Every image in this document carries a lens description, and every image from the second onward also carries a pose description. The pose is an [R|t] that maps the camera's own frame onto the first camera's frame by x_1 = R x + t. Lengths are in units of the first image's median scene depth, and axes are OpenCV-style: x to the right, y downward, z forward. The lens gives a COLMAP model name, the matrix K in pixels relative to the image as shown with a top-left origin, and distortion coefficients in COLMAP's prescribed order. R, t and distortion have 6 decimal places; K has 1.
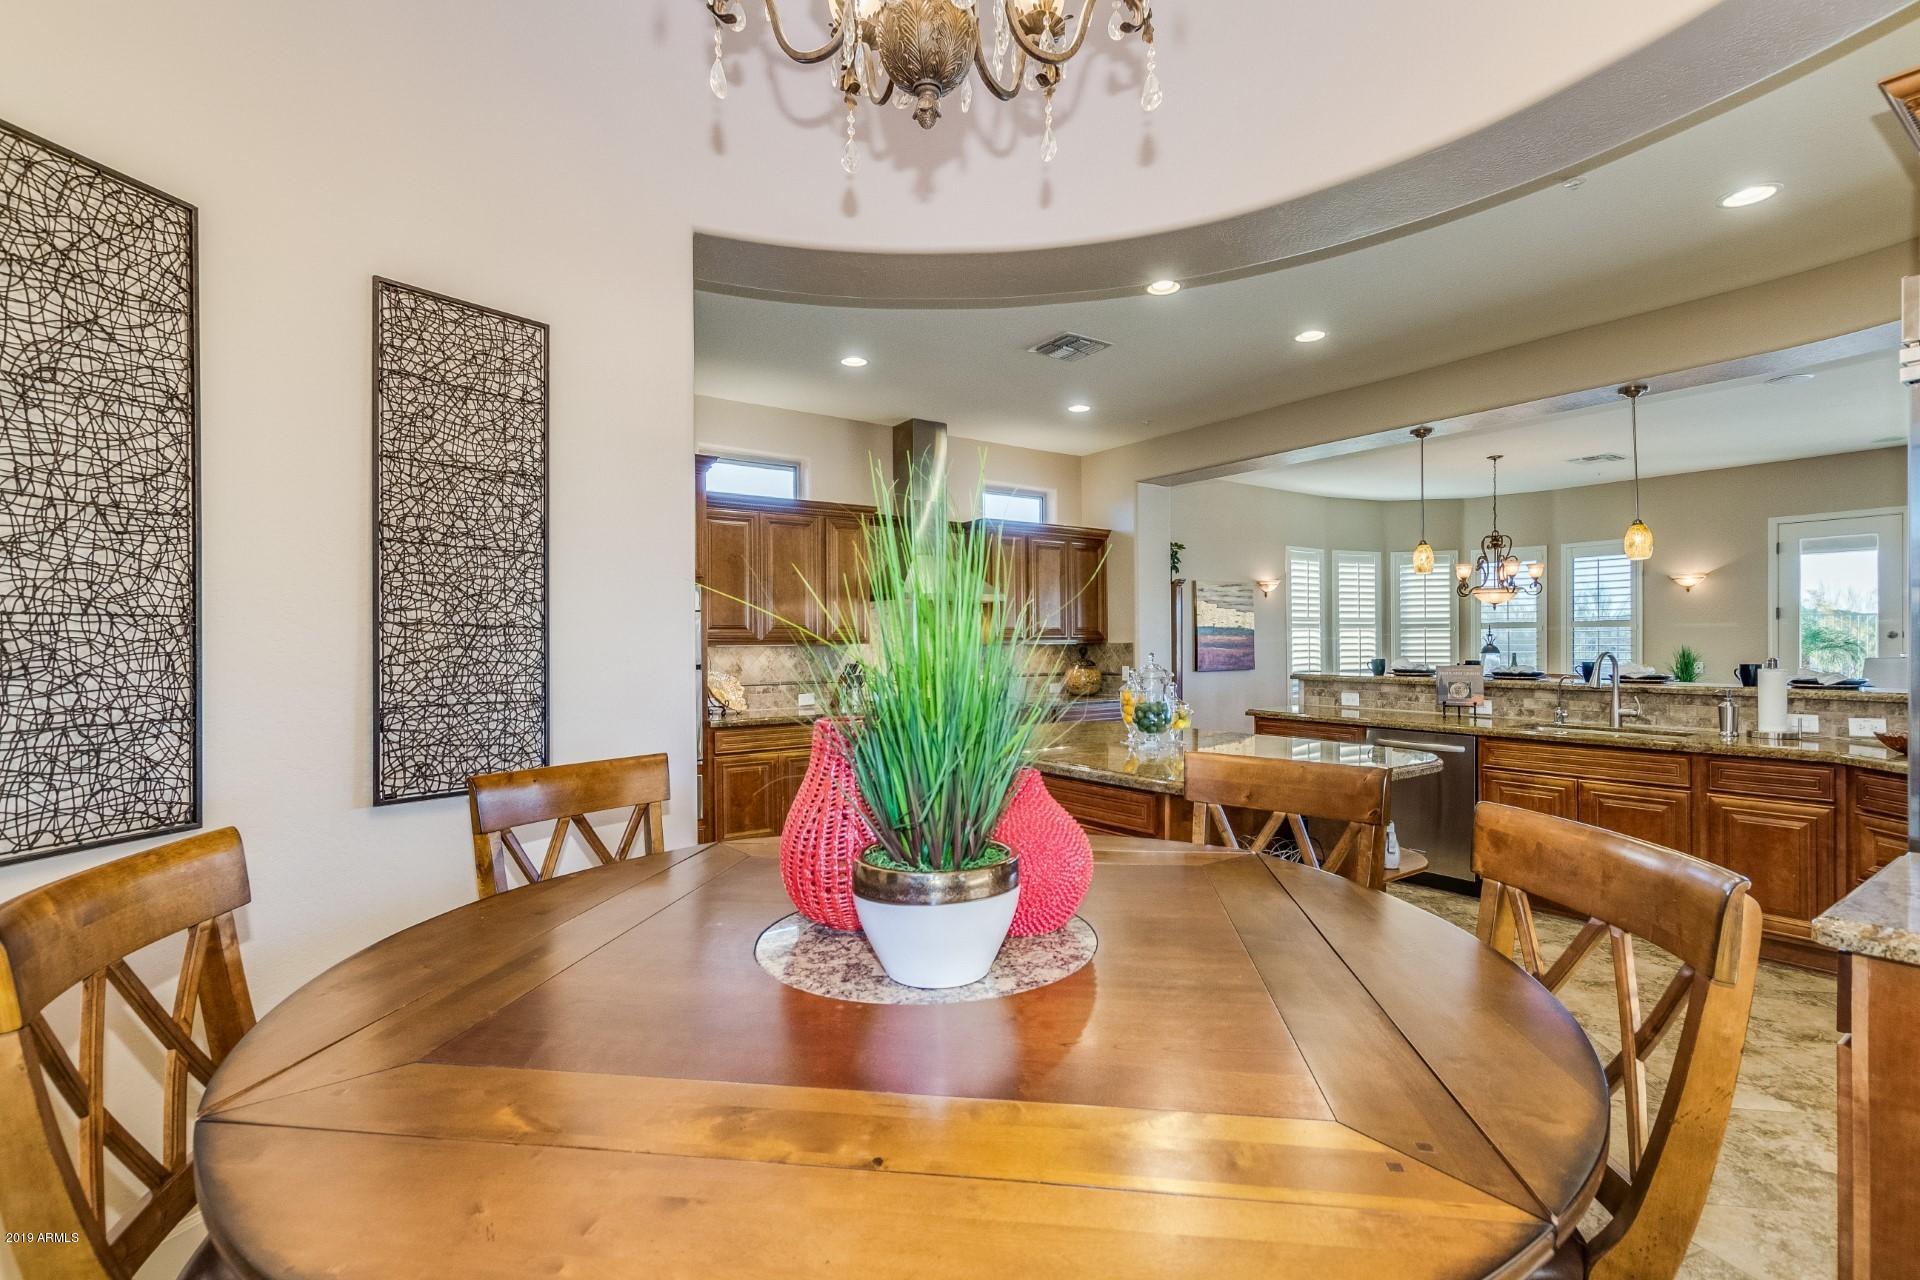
lens RADIAL K [[881.1, 0, 959.3], [0, 881.1, 646.7], [0, 0, 1]] dist [0.001901, -0.004701]
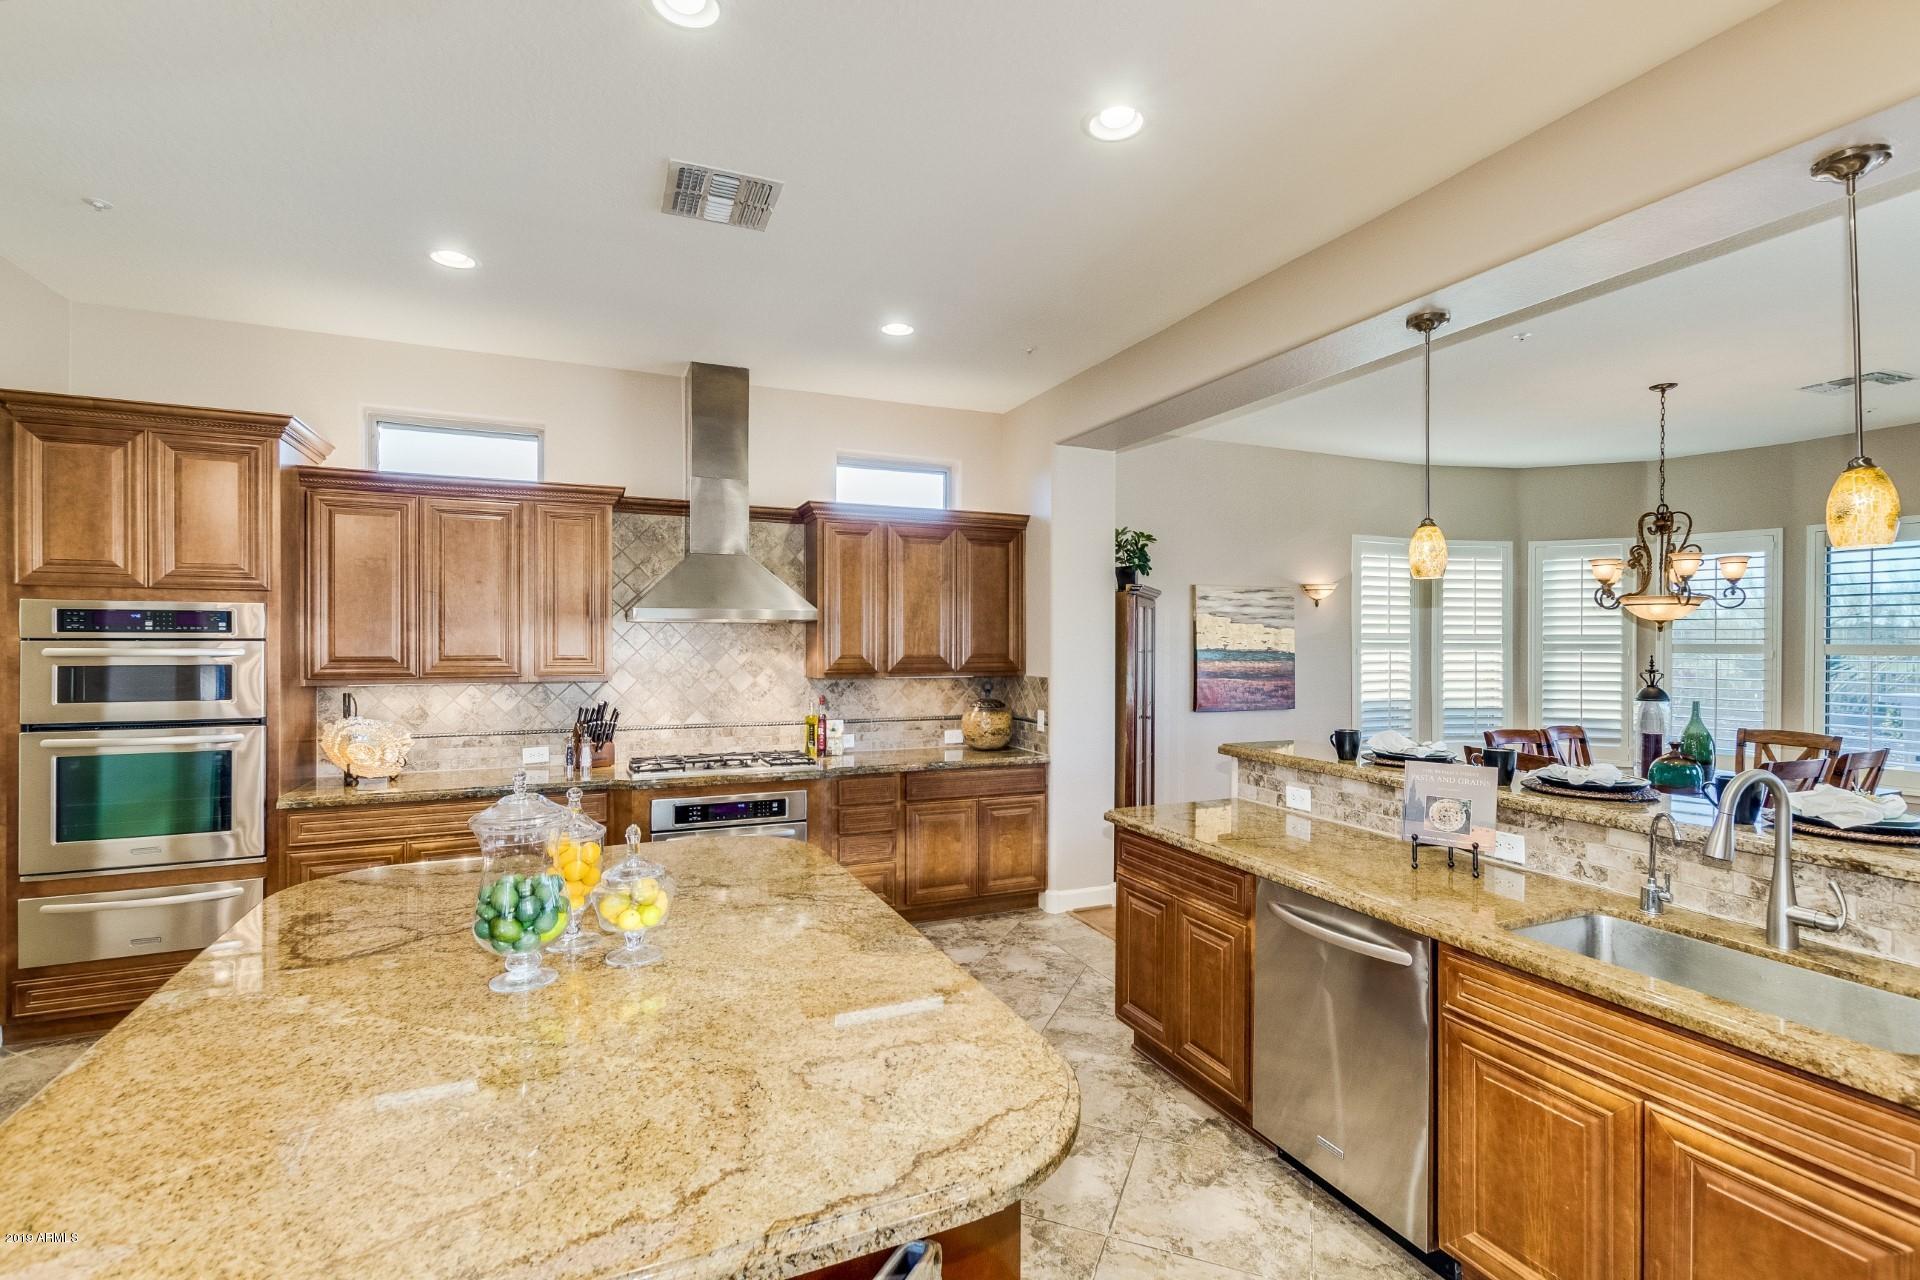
lens RADIAL K [[881.1, 0, 959.3], [0, 881.1, 646.7], [0, 0, 1]] dist [0.001901, -0.004701]
pose [[0.978722, 0.010289, -0.204933, 0.271421], [-0.009679, 0.999945, 0.003979, -0.030718], [0.204963, -0.001910, 0.978768, 0.309919]]
